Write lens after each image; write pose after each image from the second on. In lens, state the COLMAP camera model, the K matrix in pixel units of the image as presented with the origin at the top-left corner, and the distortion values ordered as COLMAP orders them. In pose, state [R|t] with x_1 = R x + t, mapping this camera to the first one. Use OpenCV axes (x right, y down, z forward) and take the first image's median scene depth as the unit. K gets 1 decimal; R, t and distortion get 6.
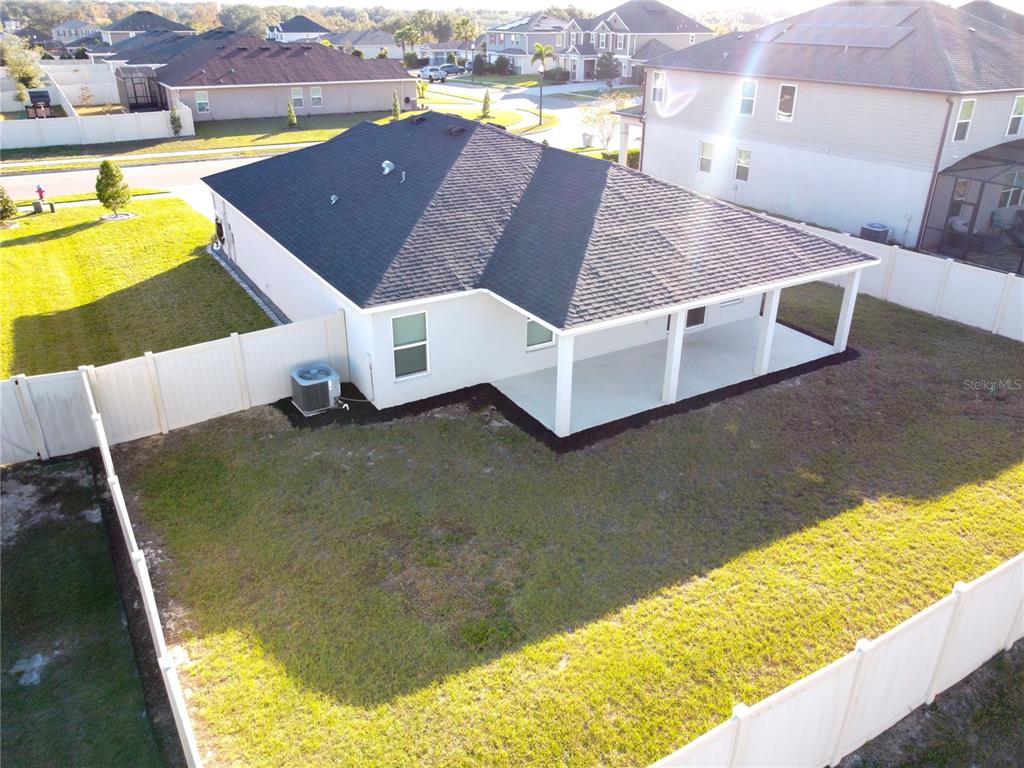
lens RADIAL K [[780.1, 0, 510.7], [0, 780.1, 381.9], [0, 0, 1]] dist [0.001981, -0.002096]
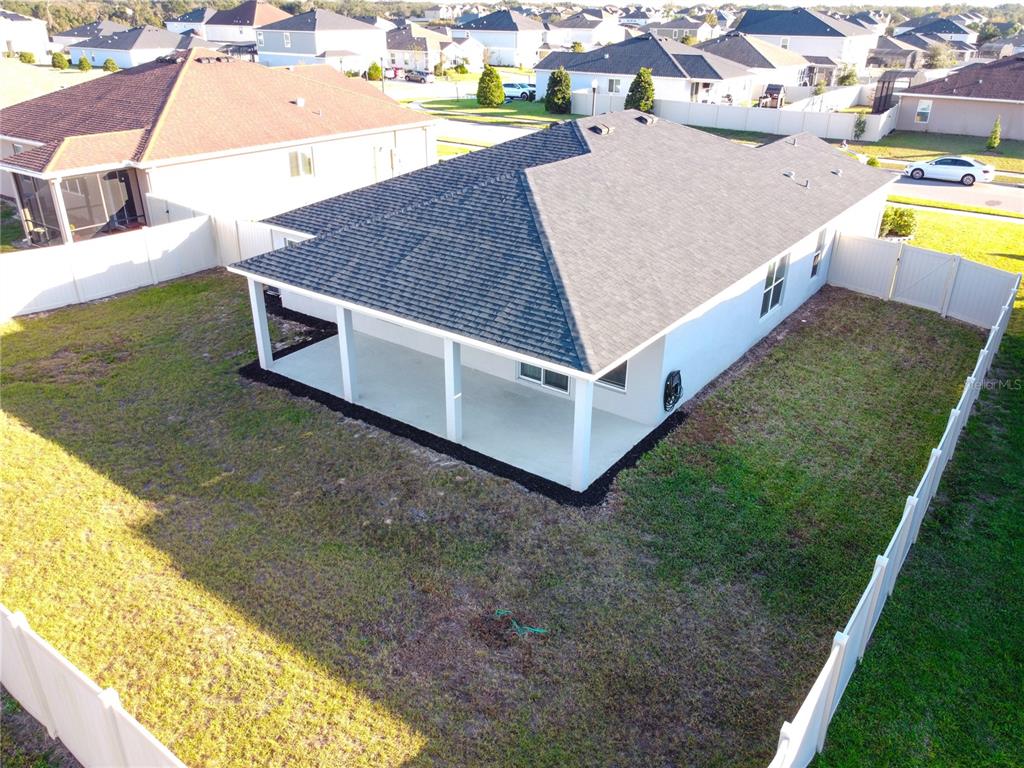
lens RADIAL K [[780.1, 0, 512.6], [0, 780.1, 387.1], [0, 0, 1]] dist [0.001981, -0.002096]
pose [[0.383226, 0.398478, -0.833279, 1.086184], [-0.402110, 0.884151, 0.237874, -0.301566], [0.831532, 0.243910, 0.499061, 0.679865]]
